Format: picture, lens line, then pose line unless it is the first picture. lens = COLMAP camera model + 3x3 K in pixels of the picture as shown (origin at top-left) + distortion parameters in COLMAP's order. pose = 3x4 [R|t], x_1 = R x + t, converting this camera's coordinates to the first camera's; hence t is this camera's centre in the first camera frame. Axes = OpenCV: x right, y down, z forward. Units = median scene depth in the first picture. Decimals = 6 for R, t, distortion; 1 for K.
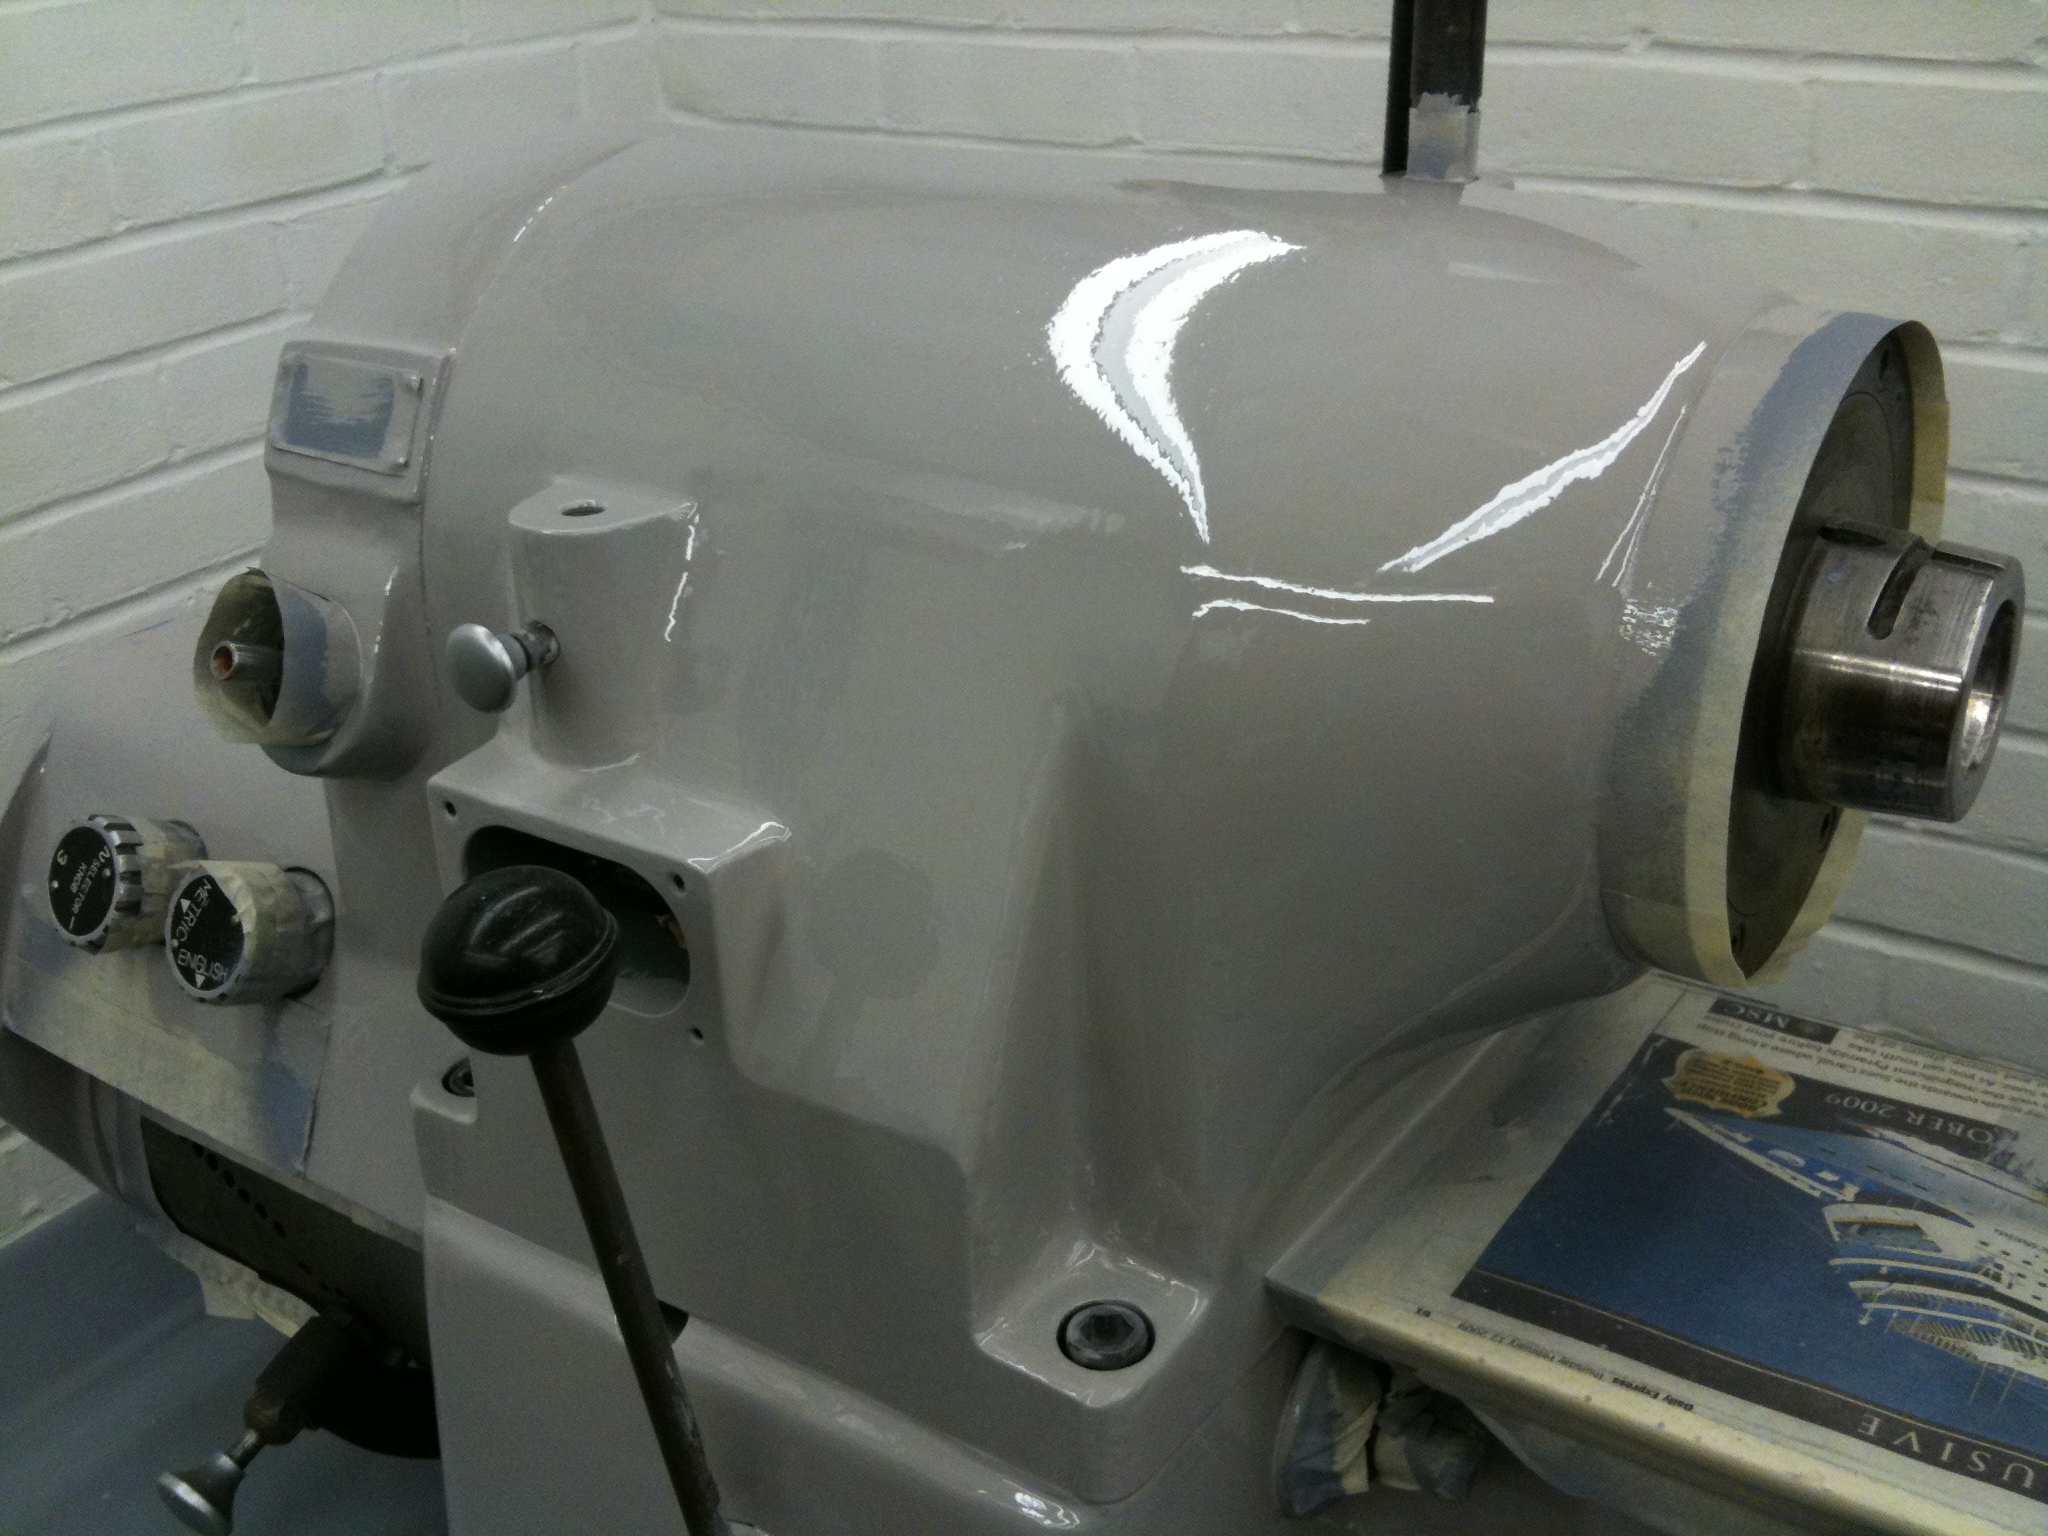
lens RADIAL K [[2165.6, 0, 1020.1], [0, 2165.6, 755.2], [0, 0, 1]] dist [0.023144, -0.202206]
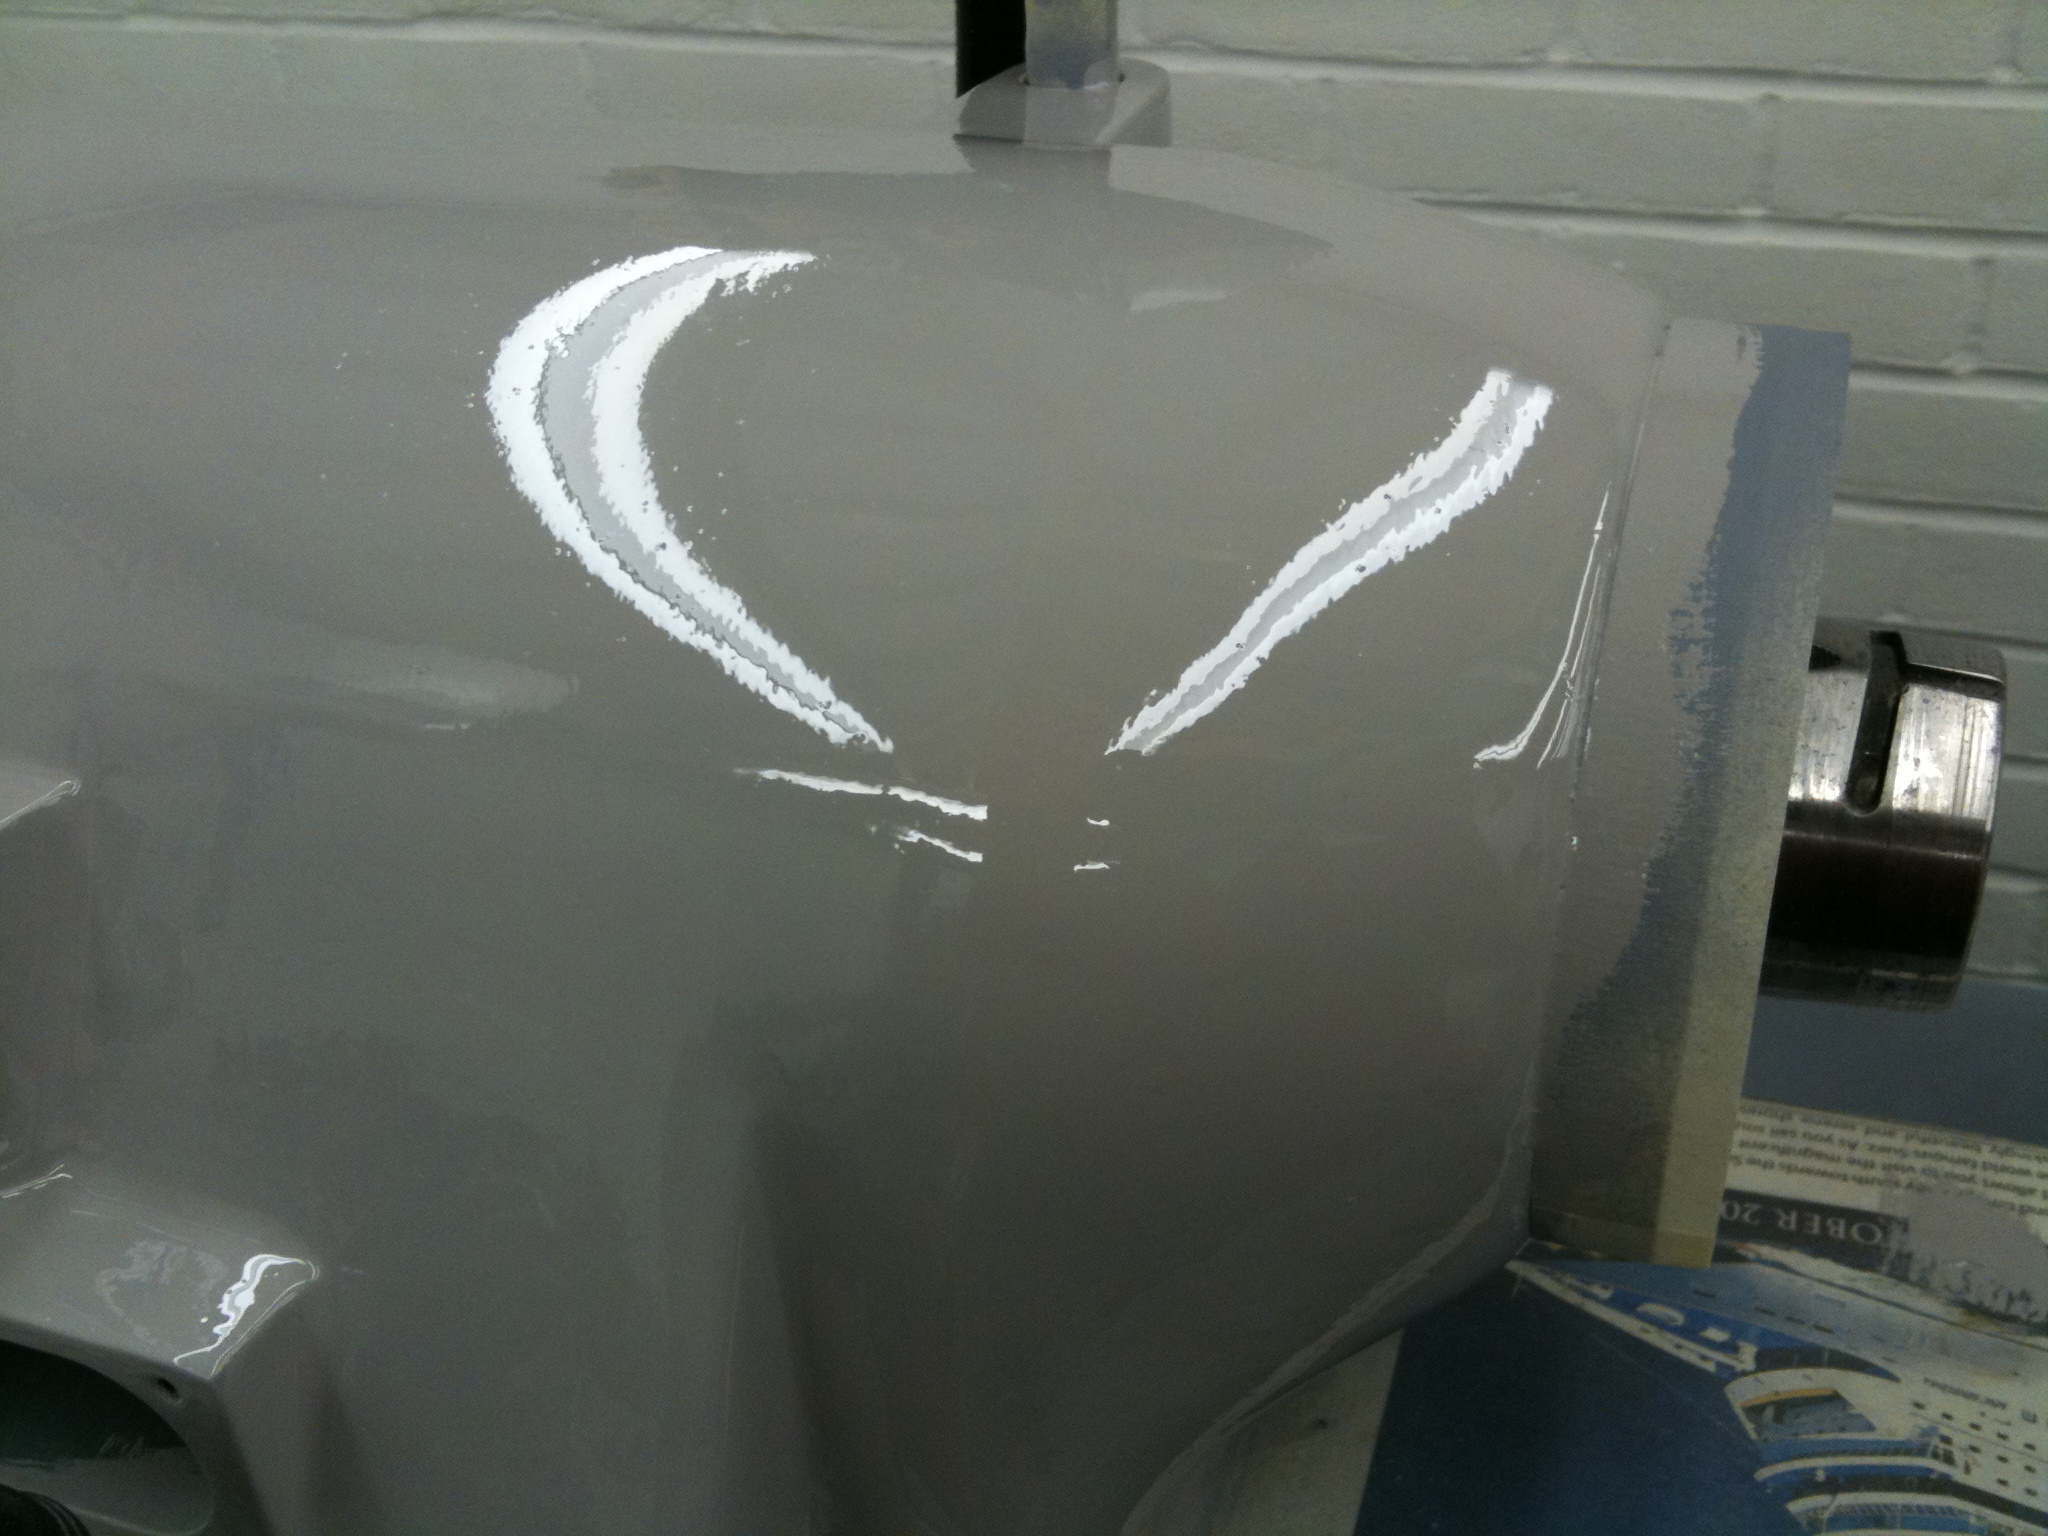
lens RADIAL K [[2204.3, 0, 1024.0], [0, 2204.3, 768.0], [0, 0, 1]] dist [0.019220, -0.232822]
pose [[0.962233, -0.160047, 0.220212, -0.023266], [0.127027, 0.979430, 0.156783, -0.173411], [-0.240775, -0.122889, 0.962770, 0.290530]]
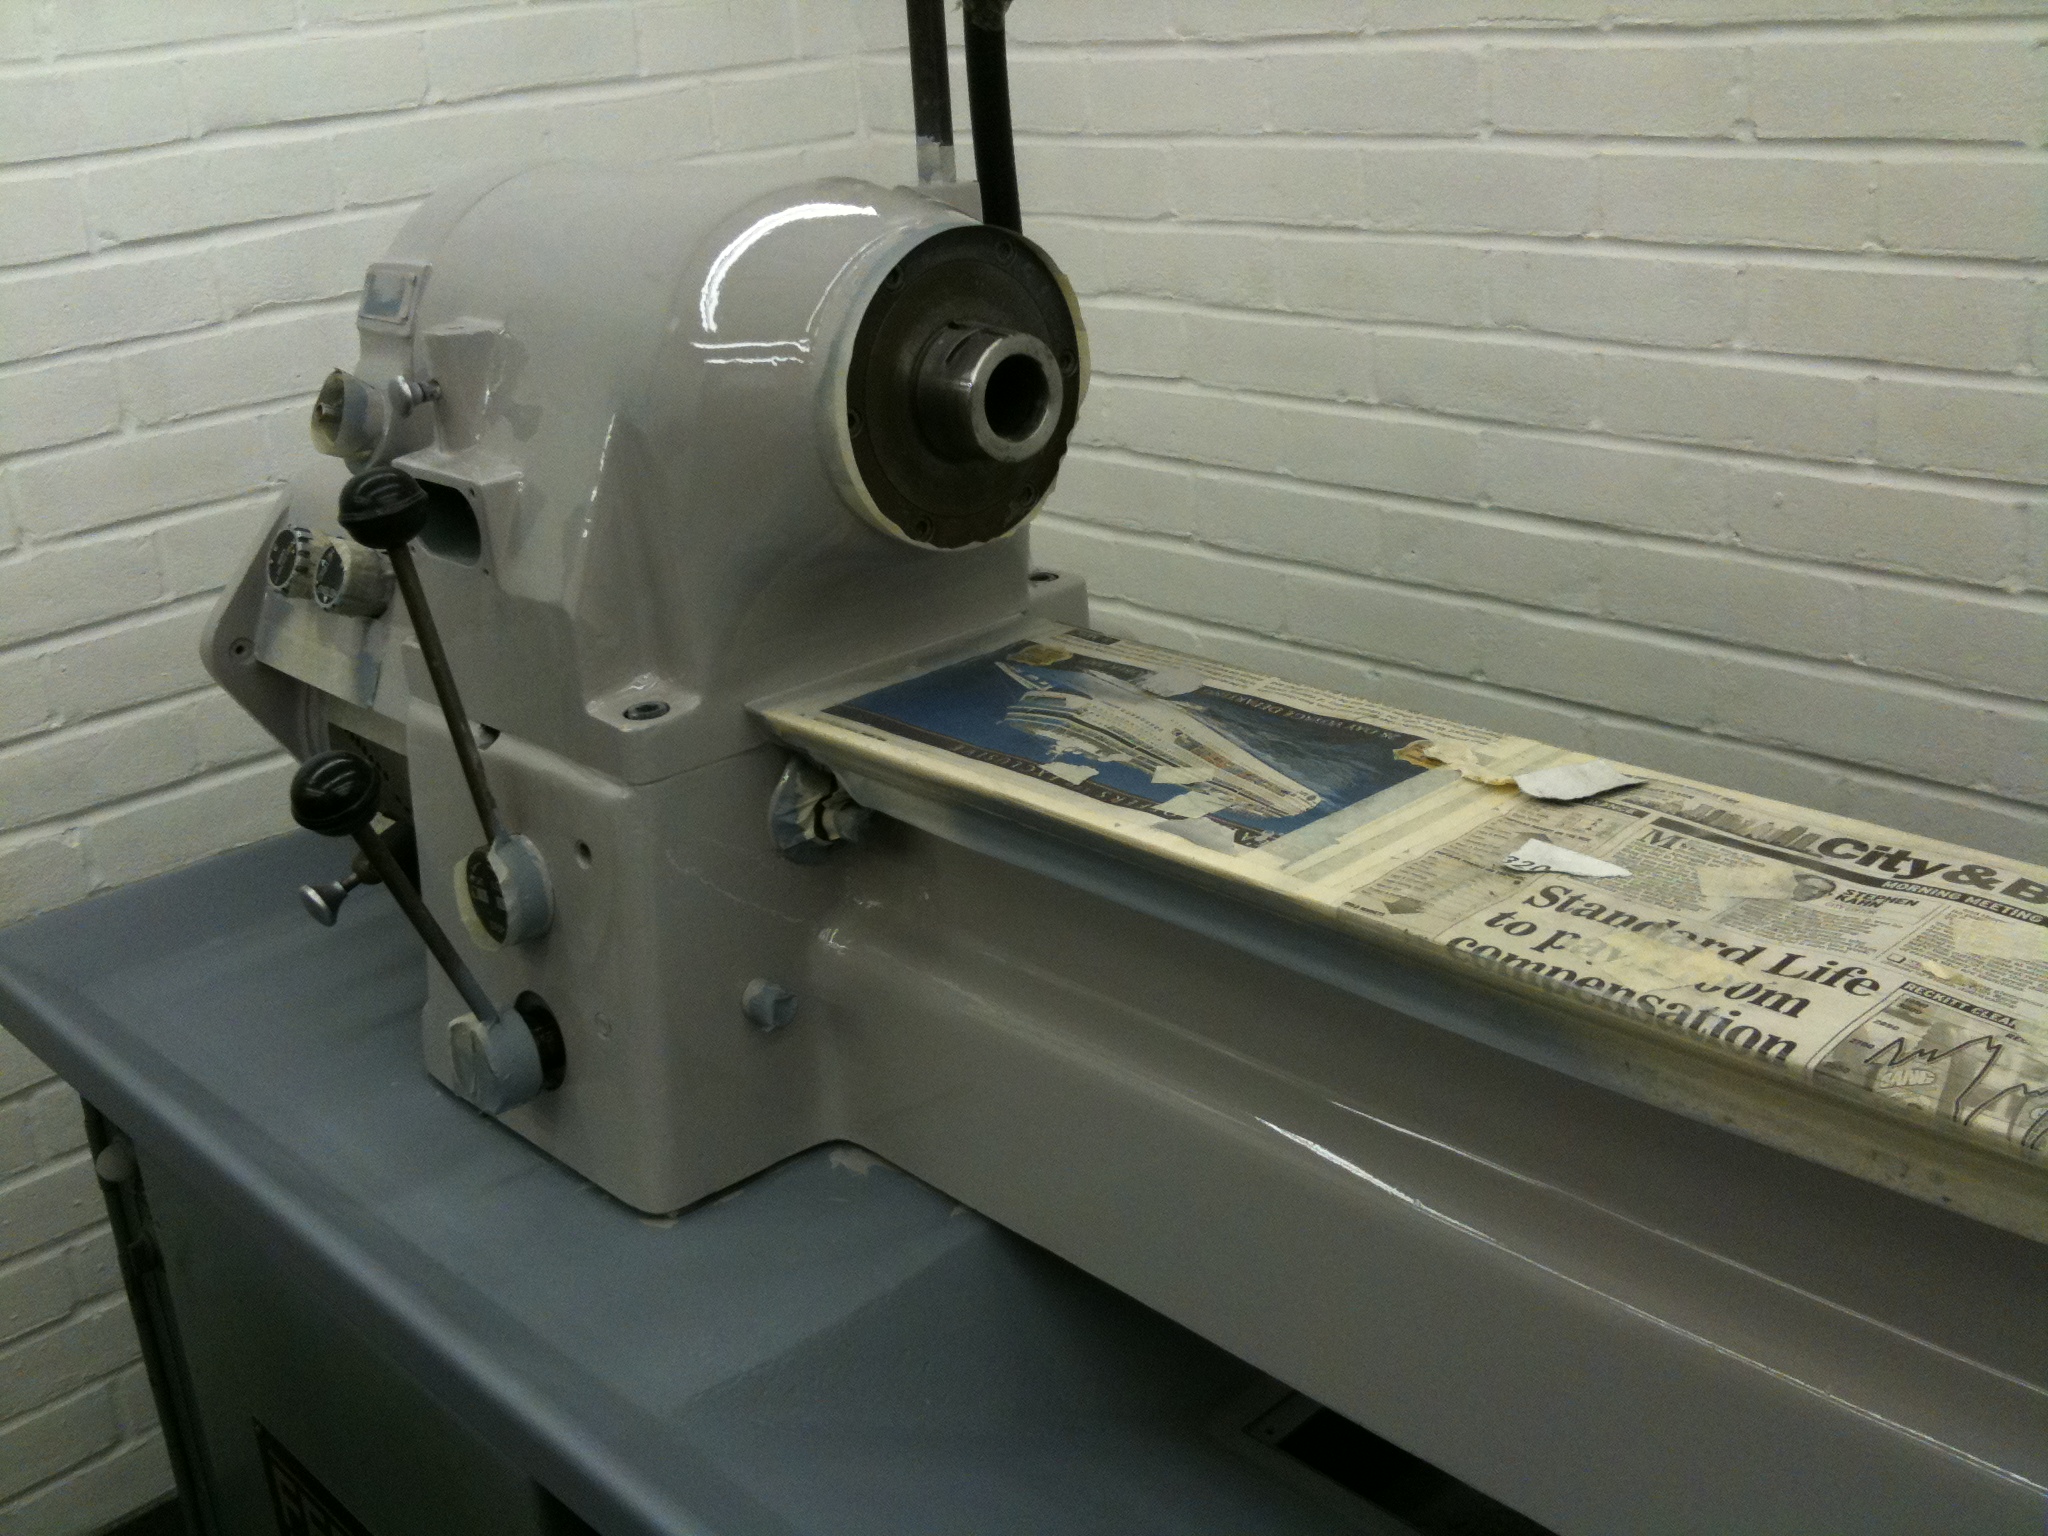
lens RADIAL K [[2115.4, 0, 1009.1], [0, 2115.4, 773.2], [0, 0, 1]] dist [0.070116, -0.376251]
pose [[0.975209, 0.049568, -0.215661, 0.747693], [-0.059068, 0.997537, -0.037829, 0.345058], [0.213255, 0.049630, 0.975735, -0.847333]]
